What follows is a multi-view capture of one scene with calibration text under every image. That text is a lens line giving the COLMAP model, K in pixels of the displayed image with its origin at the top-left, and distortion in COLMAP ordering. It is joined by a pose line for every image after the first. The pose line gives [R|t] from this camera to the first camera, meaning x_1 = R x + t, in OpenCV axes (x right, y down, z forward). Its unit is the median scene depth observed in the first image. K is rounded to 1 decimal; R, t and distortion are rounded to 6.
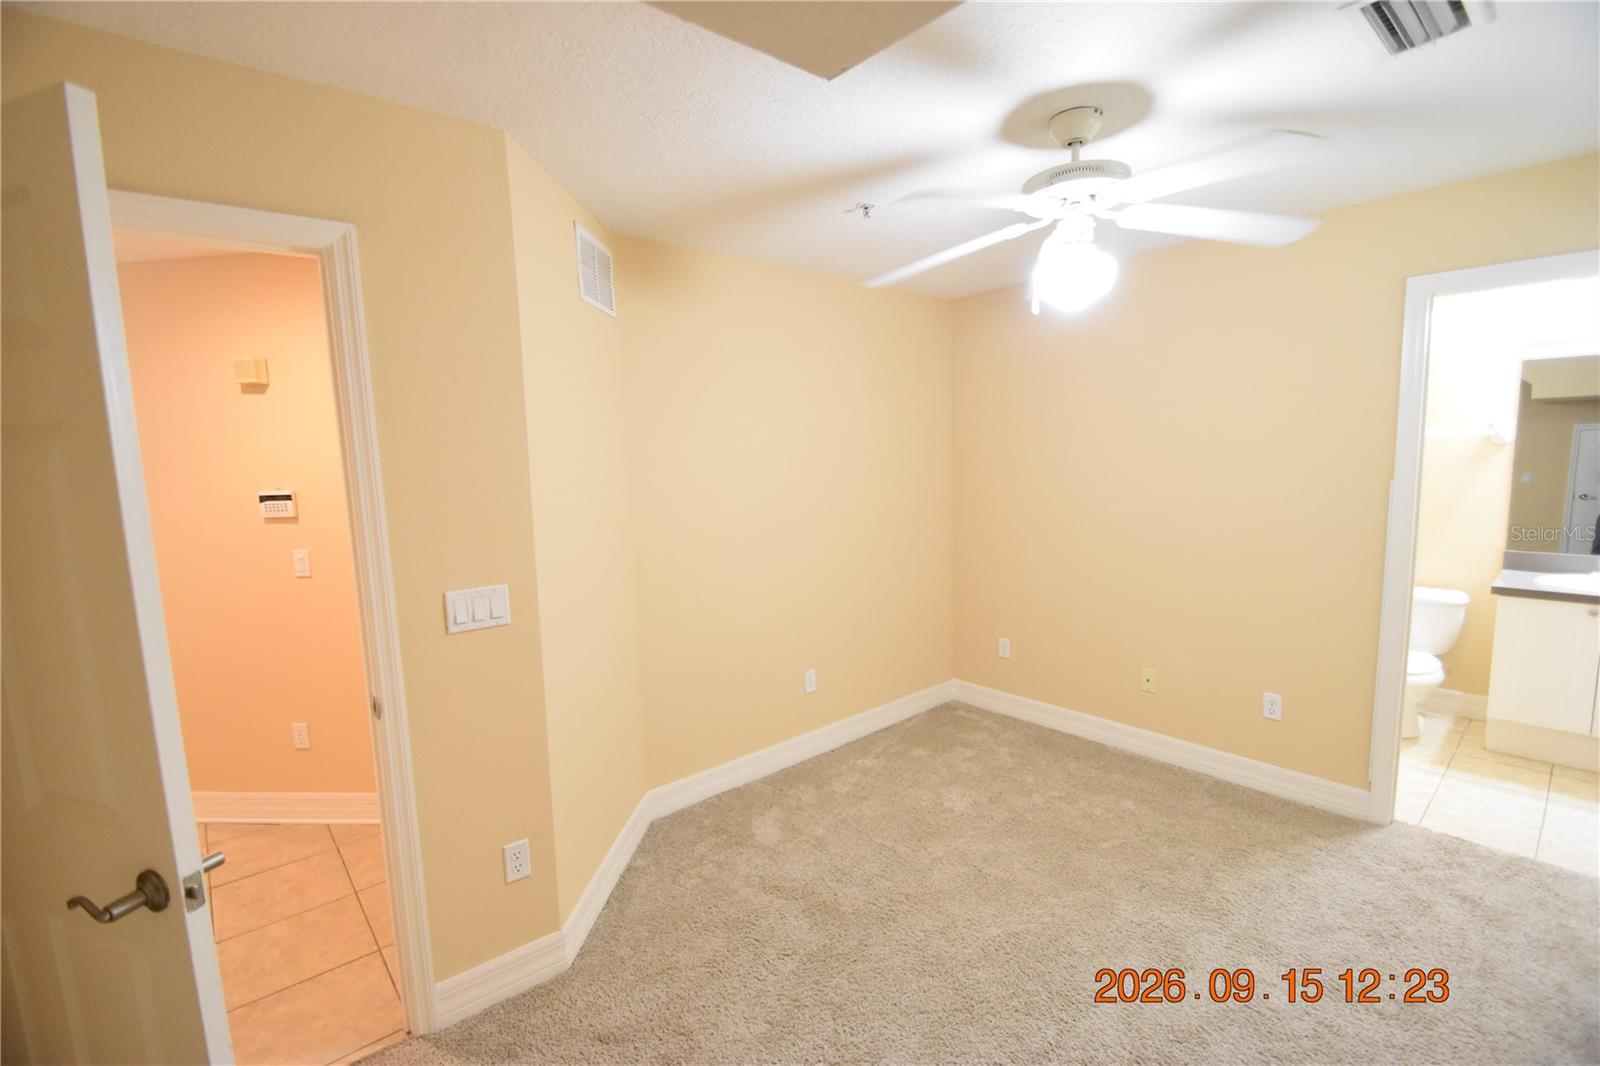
lens RADIAL K [[699.4, 0, 793.9], [0, 699.4, 537.5], [0, 0, 1]] dist [0.001385, -0.005812]
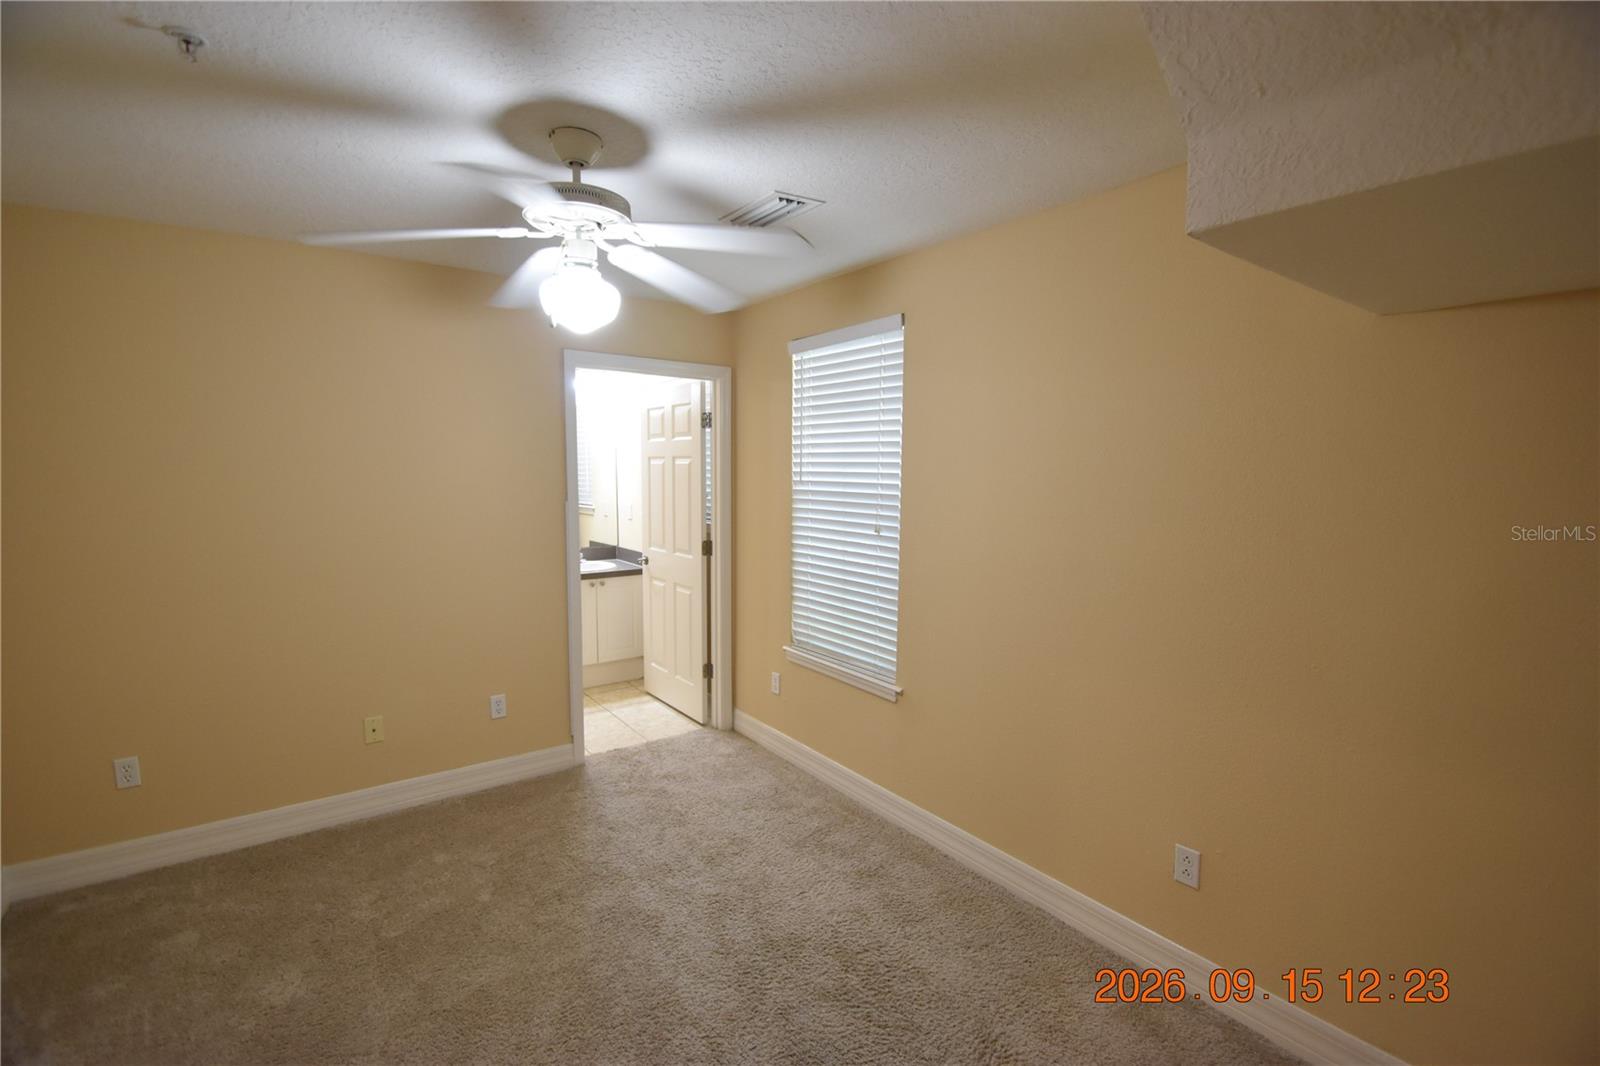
lens RADIAL K [[699.4, 0, 794.2], [0, 699.4, 535.2], [0, 0, 1]] dist [0.001385, -0.005812]
pose [[0.077136, -0.064659, 0.994922, -0.394832], [0.104553, 0.992917, 0.056423, -0.045468], [-0.991523, 0.099670, 0.083350, 0.444767]]
